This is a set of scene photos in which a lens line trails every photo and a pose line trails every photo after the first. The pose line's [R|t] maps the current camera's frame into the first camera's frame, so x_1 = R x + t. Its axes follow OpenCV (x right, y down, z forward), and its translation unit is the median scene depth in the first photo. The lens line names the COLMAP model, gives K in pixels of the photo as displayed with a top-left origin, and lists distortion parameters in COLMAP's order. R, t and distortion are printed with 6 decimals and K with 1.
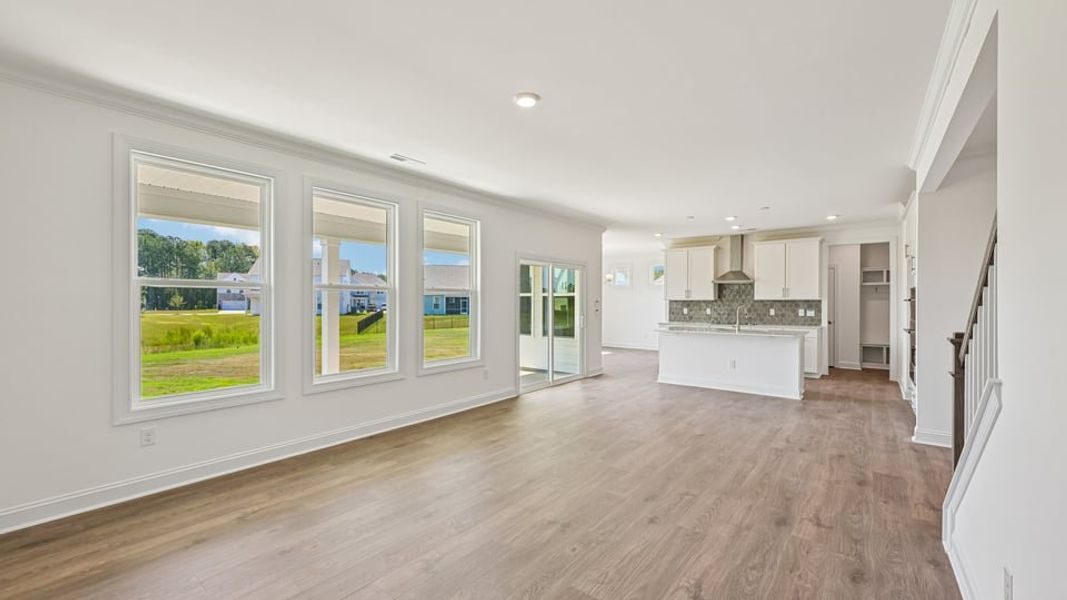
lens RADIAL K [[424.5, 0, 534.4], [0, 424.5, 301.9], [0, 0, 1]] dist [0.001617, 0.000195]
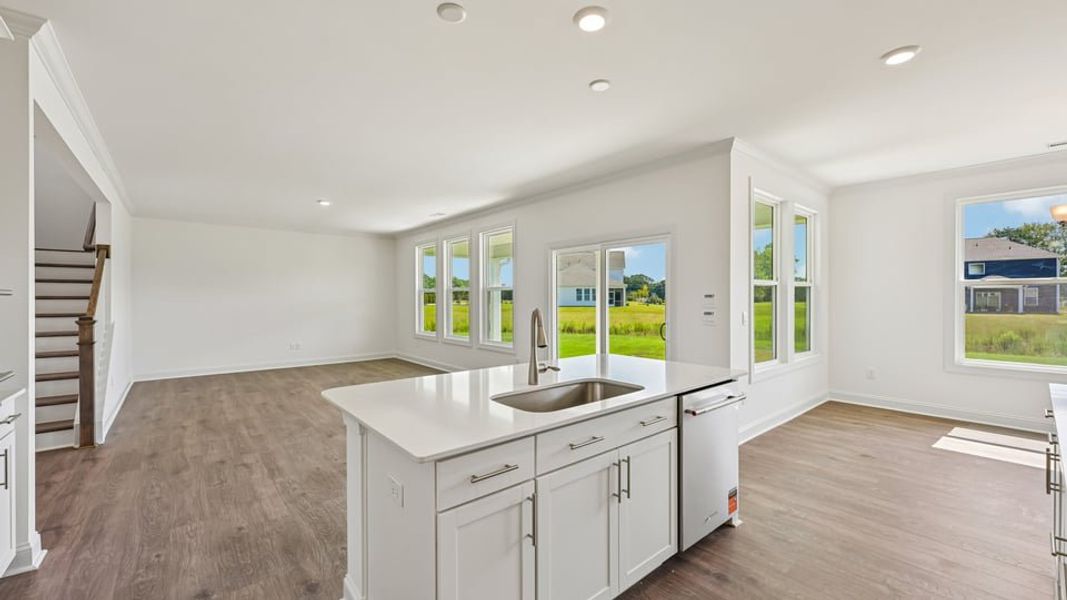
lens RADIAL K [[424.5, 0, 534.4], [0, 424.5, 301.9], [0, 0, 1]] dist [0.001617, 0.000195]
pose [[-0.201453, 0.009452, -0.979453, 1.612531], [0.001495, 0.999955, 0.009342, 0.003992], [0.979497, 0.000418, -0.201458, 2.145504]]
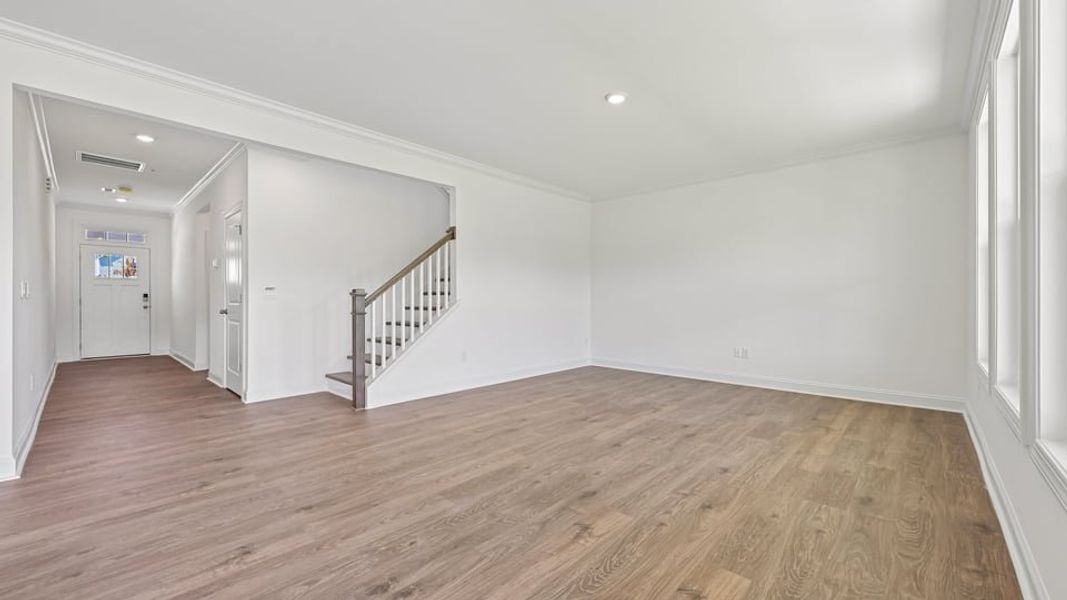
lens RADIAL K [[420.6, 0, 533.5], [0, 420.6, 300.0], [0, 0, 1]] dist [0.001014, 0.000091]
pose [[-0.996887, -0.001167, 0.078833, 0.106063], [-0.000937, 0.999995, 0.002958, 0.080831], [-0.078837, 0.002875, -0.996883, 1.935198]]
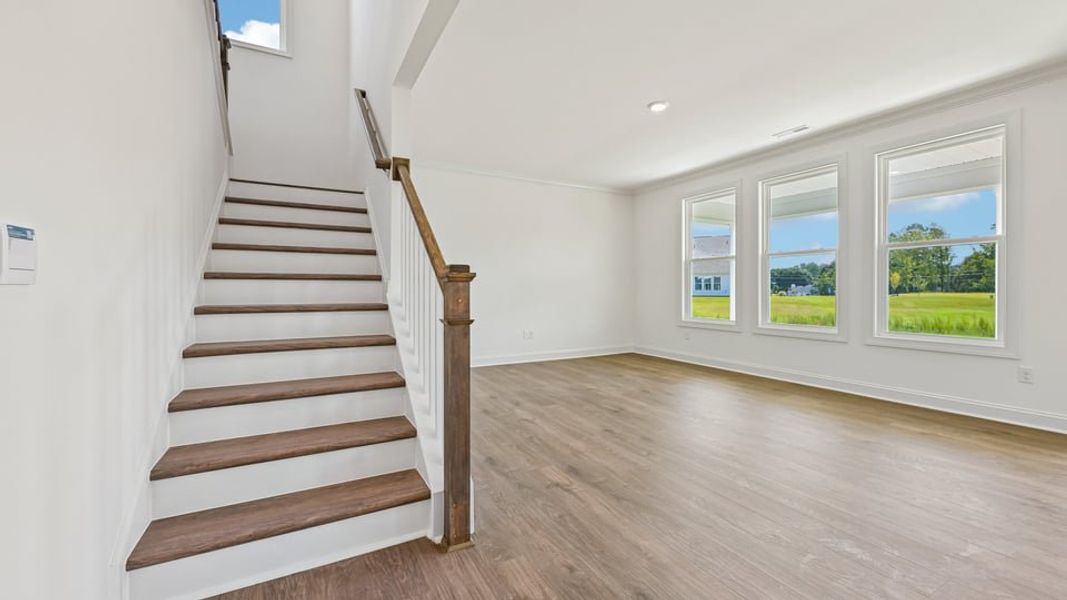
lens RADIAL K [[424.5, 0, 534.4], [0, 424.5, 301.9], [0, 0, 1]] dist [0.001617, 0.000195]
pose [[-0.392021, 0.026966, -0.919561, 1.184554], [-0.000597, 0.999563, 0.029567, 0.084034], [0.919956, 0.012139, -0.391834, 1.023429]]
